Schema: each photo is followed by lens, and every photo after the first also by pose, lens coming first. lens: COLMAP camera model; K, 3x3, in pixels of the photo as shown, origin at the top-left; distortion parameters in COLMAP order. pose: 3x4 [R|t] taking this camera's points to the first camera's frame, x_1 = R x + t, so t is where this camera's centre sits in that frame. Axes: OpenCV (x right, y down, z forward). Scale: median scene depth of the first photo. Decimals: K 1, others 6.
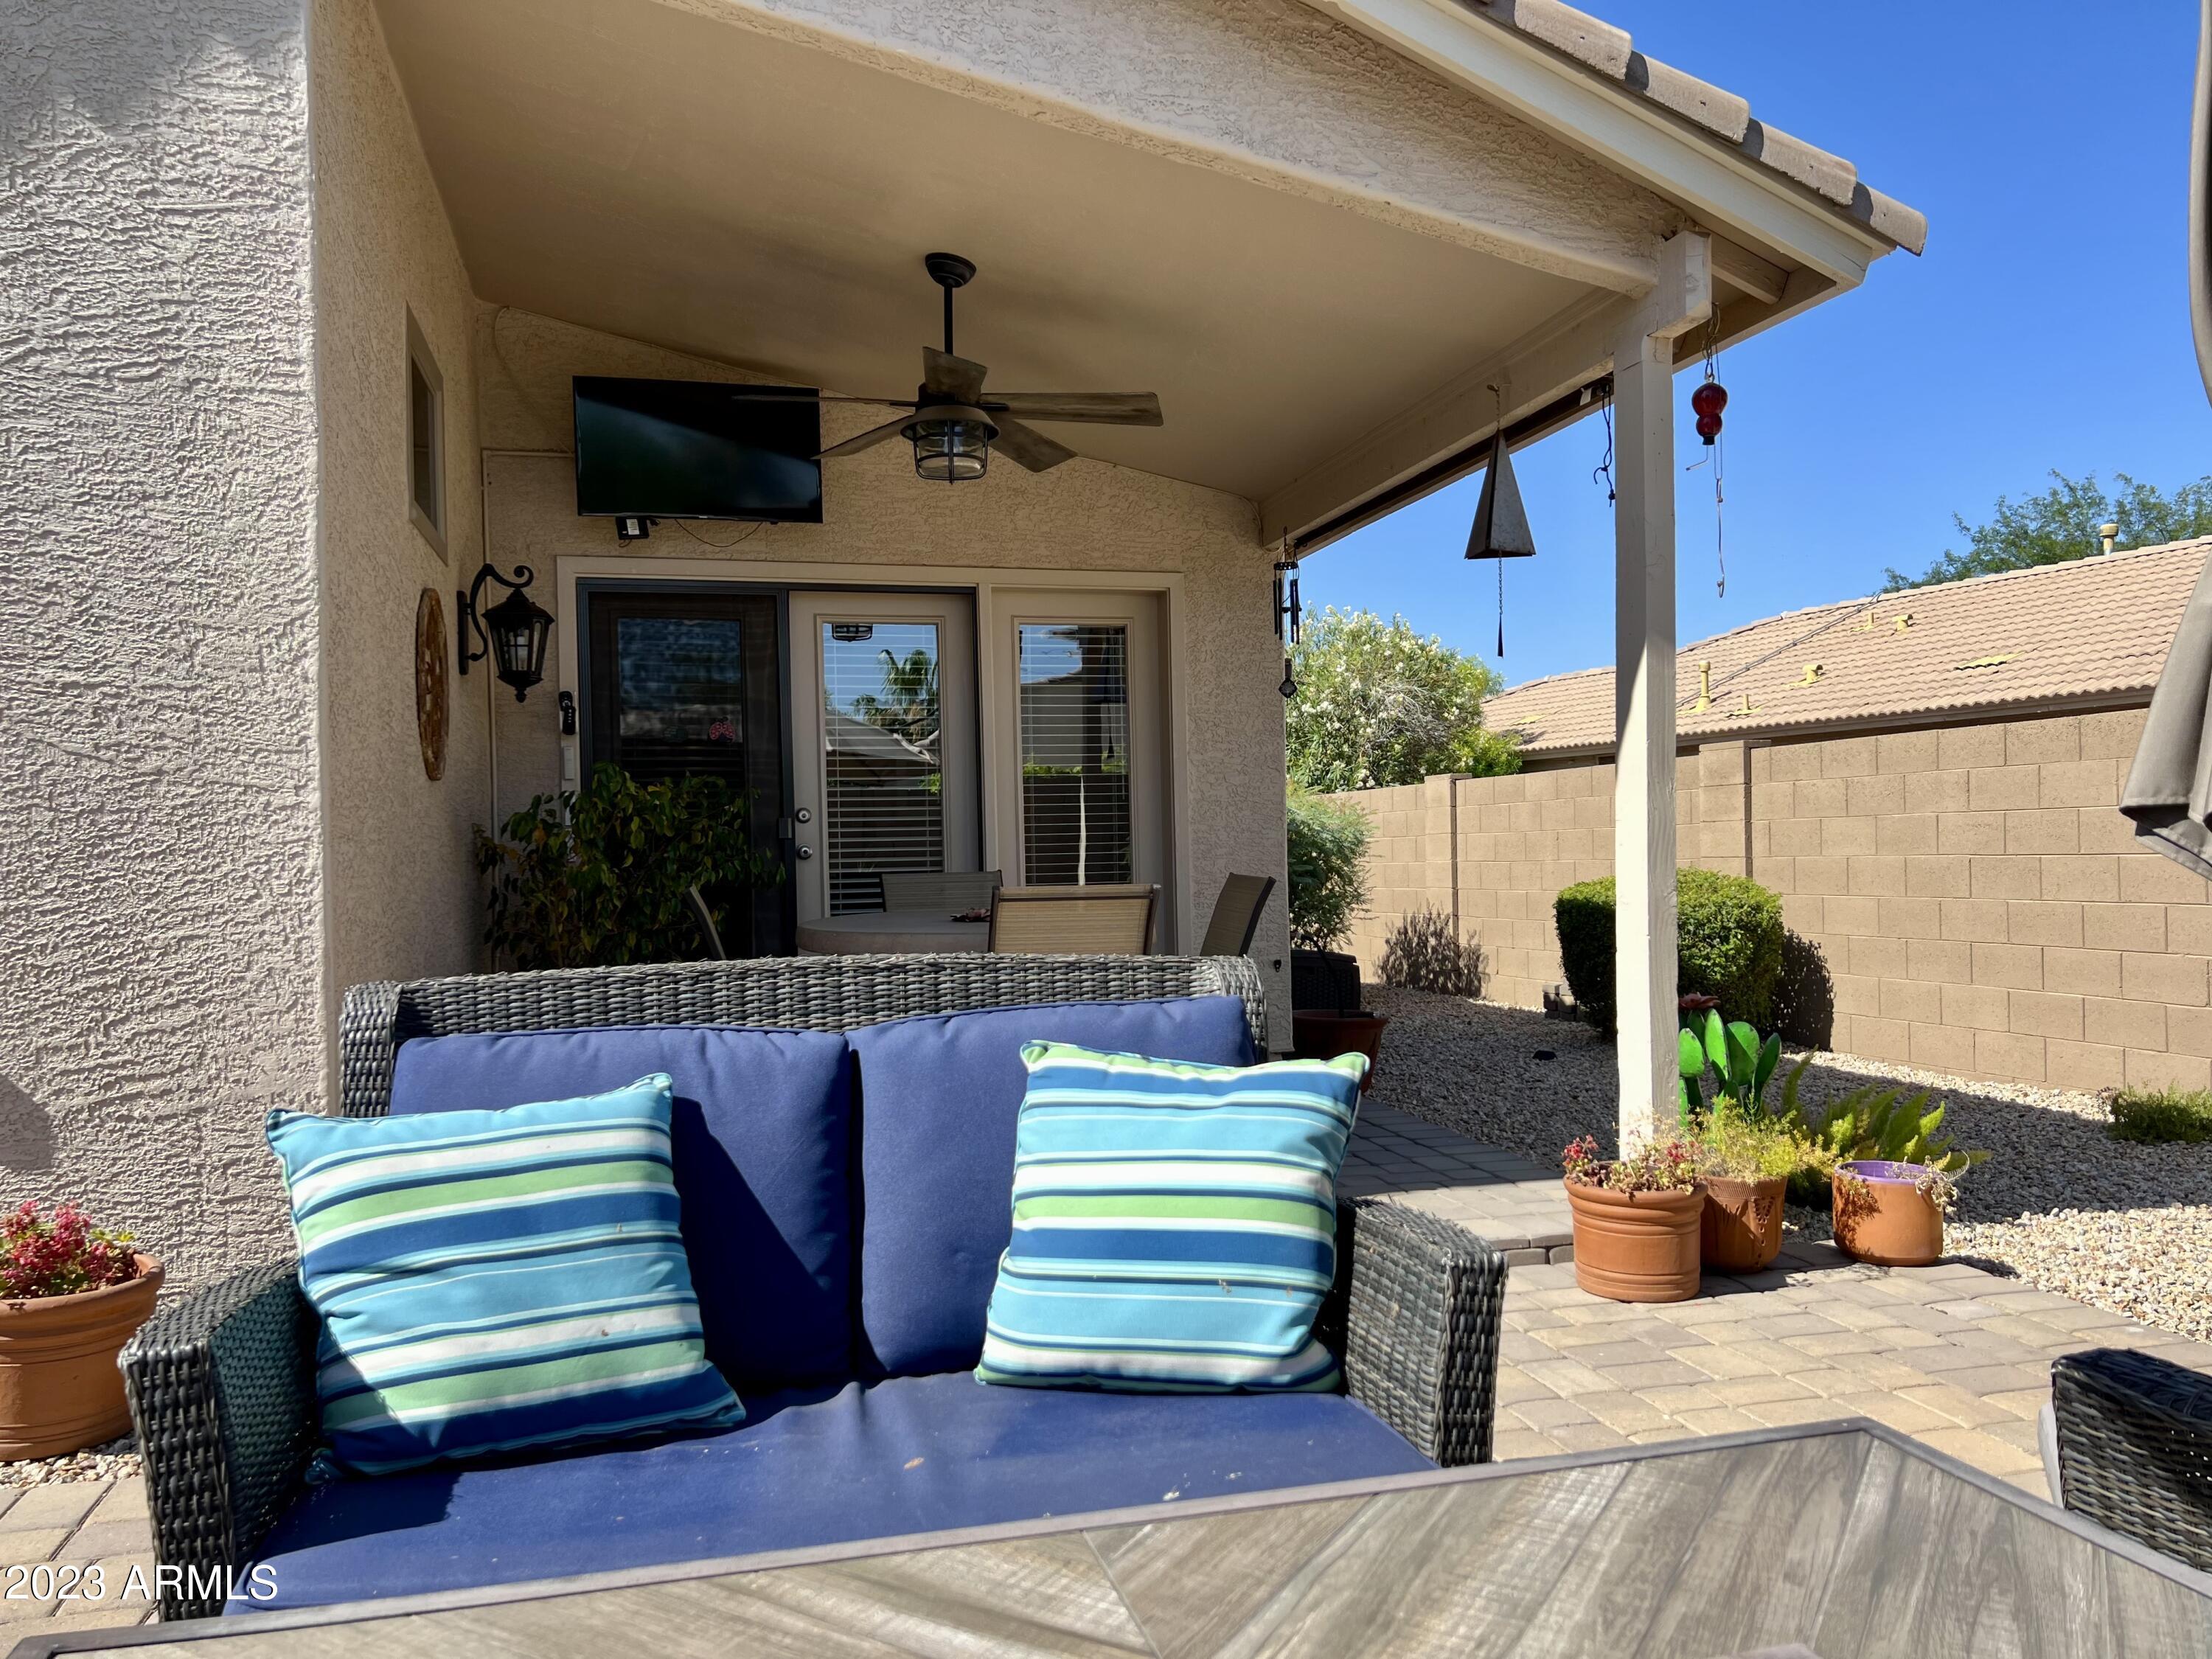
lens RADIAL K [[1673.9, 0, 1089.9], [0, 1673.9, 842.5], [0, 0, 1]] dist [0.043977, -0.037475]
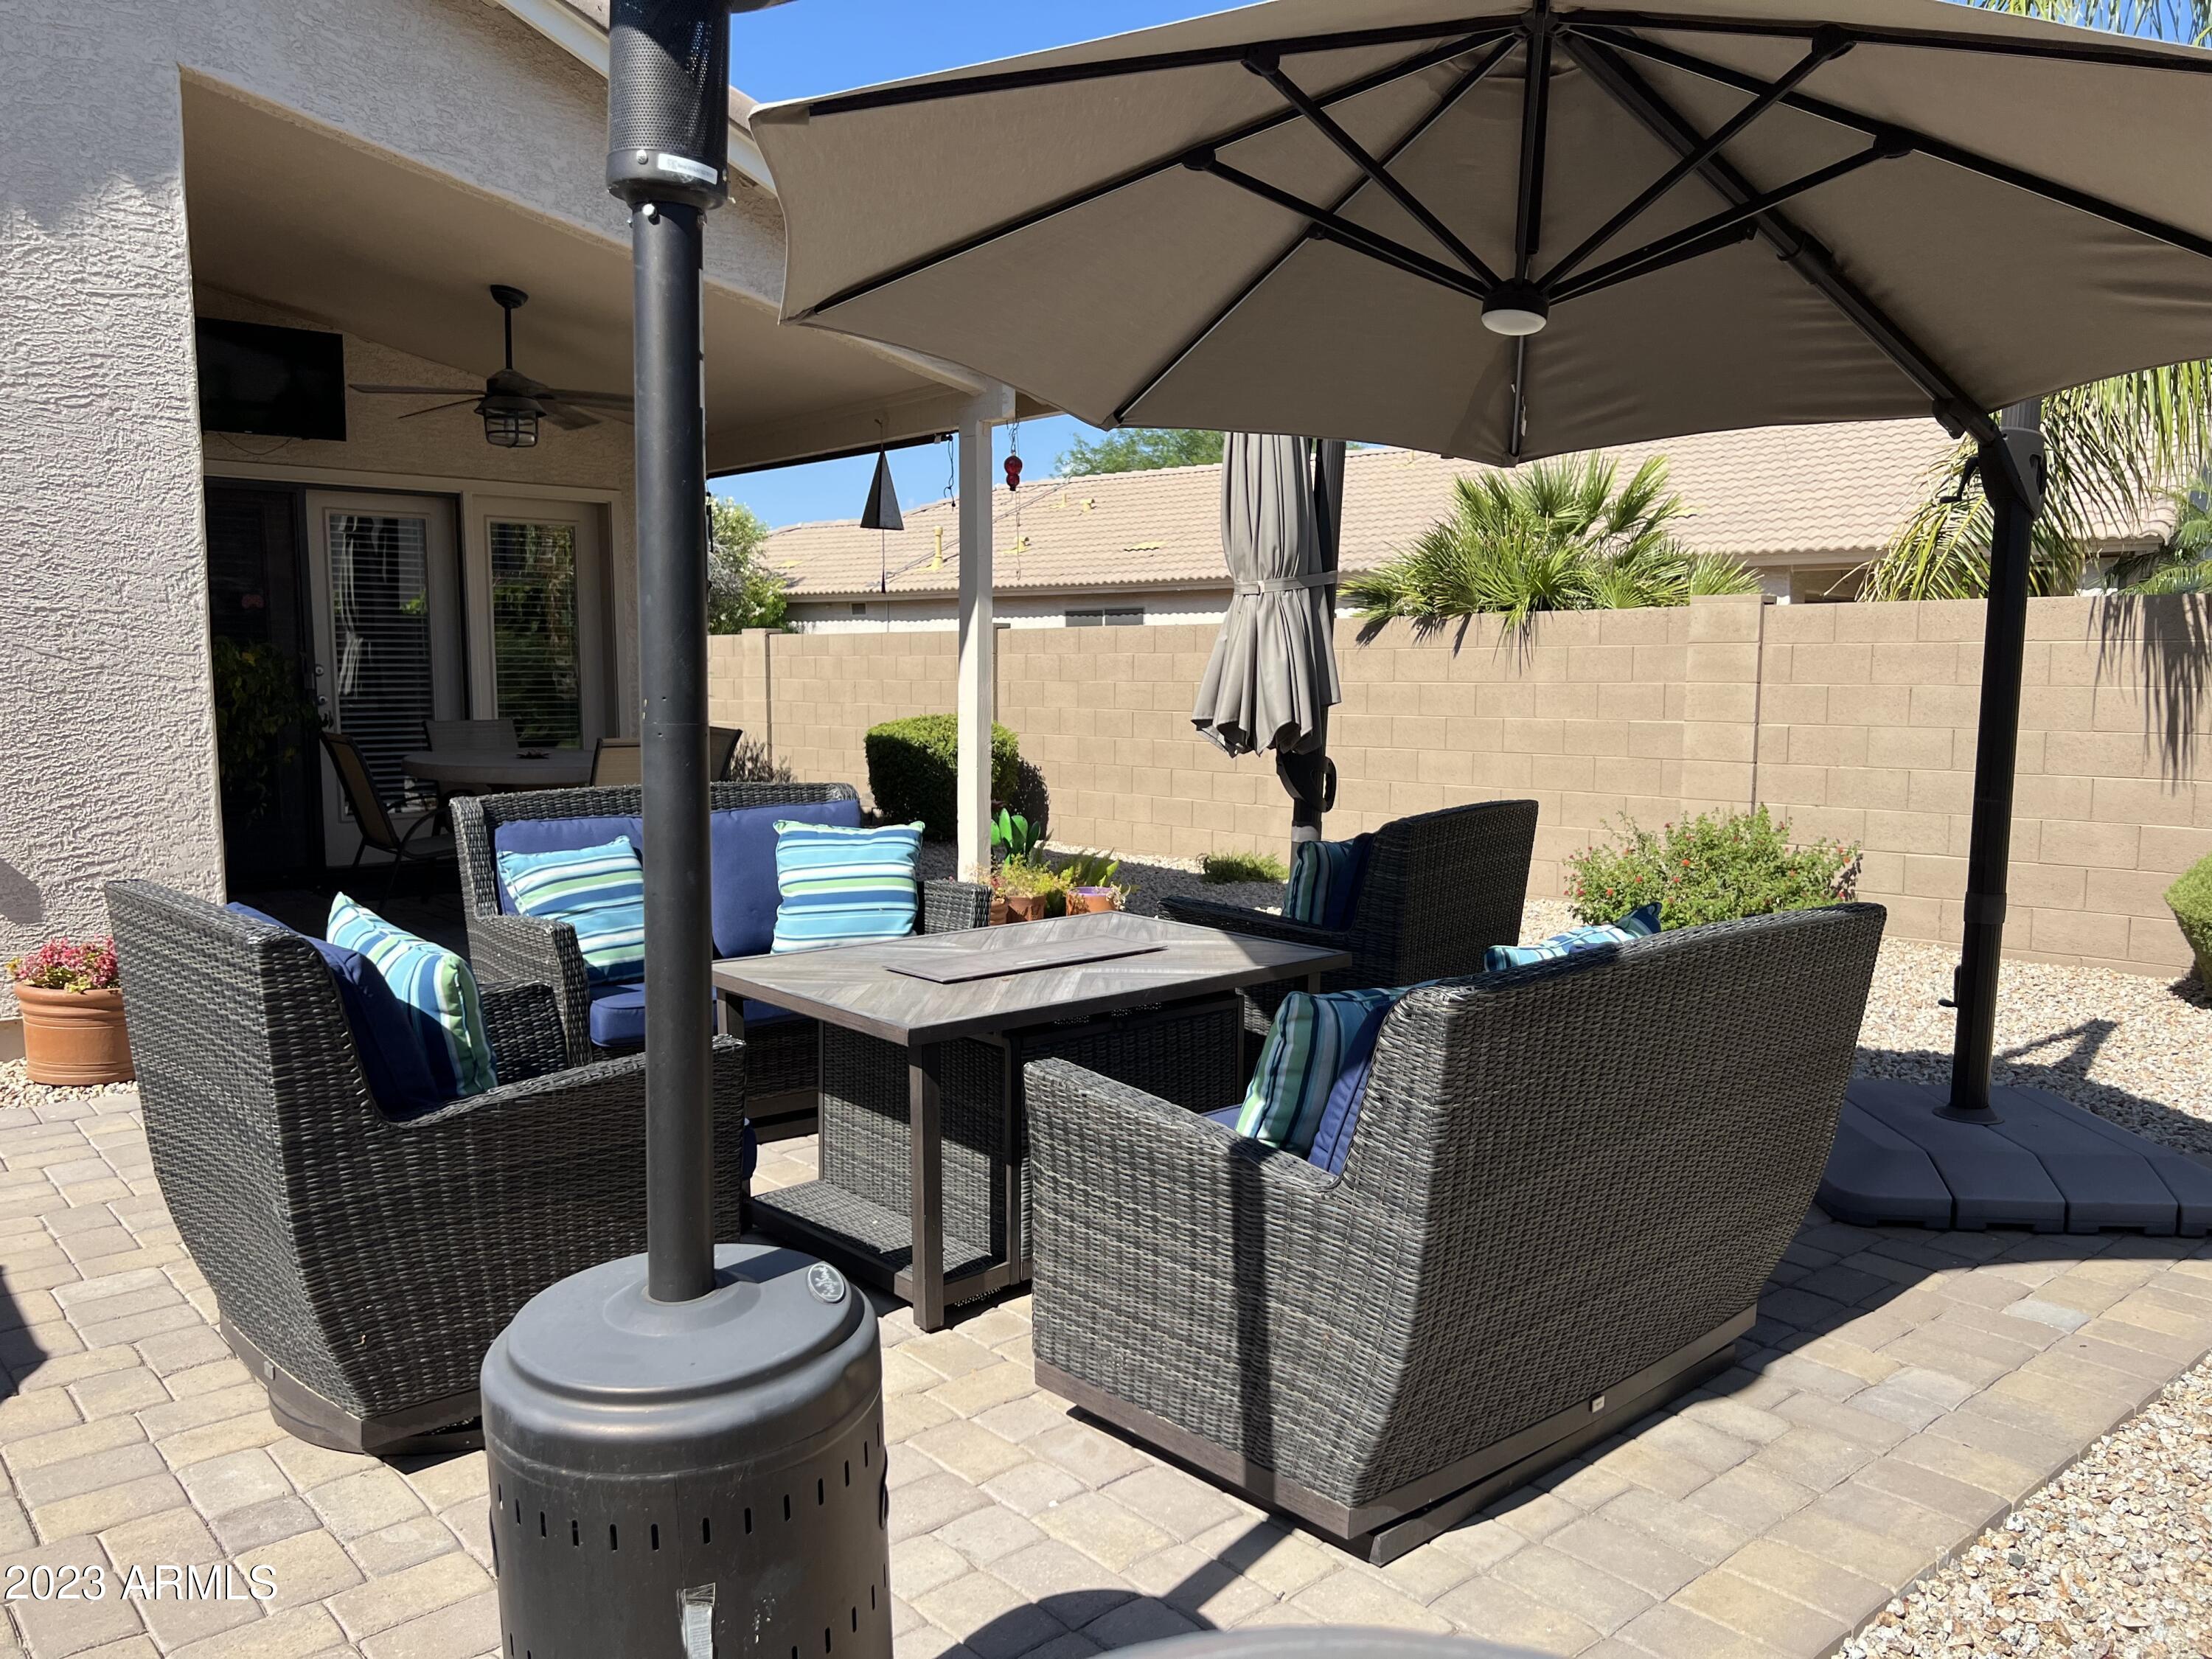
lens RADIAL K [[1673.9, 0, 1104.9], [0, 1673.9, 834.7], [0, 0, 1]] dist [0.043977, -0.037475]
pose [[0.892881, -0.022157, 0.449748, -0.425107], [-0.024631, 0.994890, 0.097914, -0.062103], [-0.449619, -0.098503, 0.887772, -0.789991]]
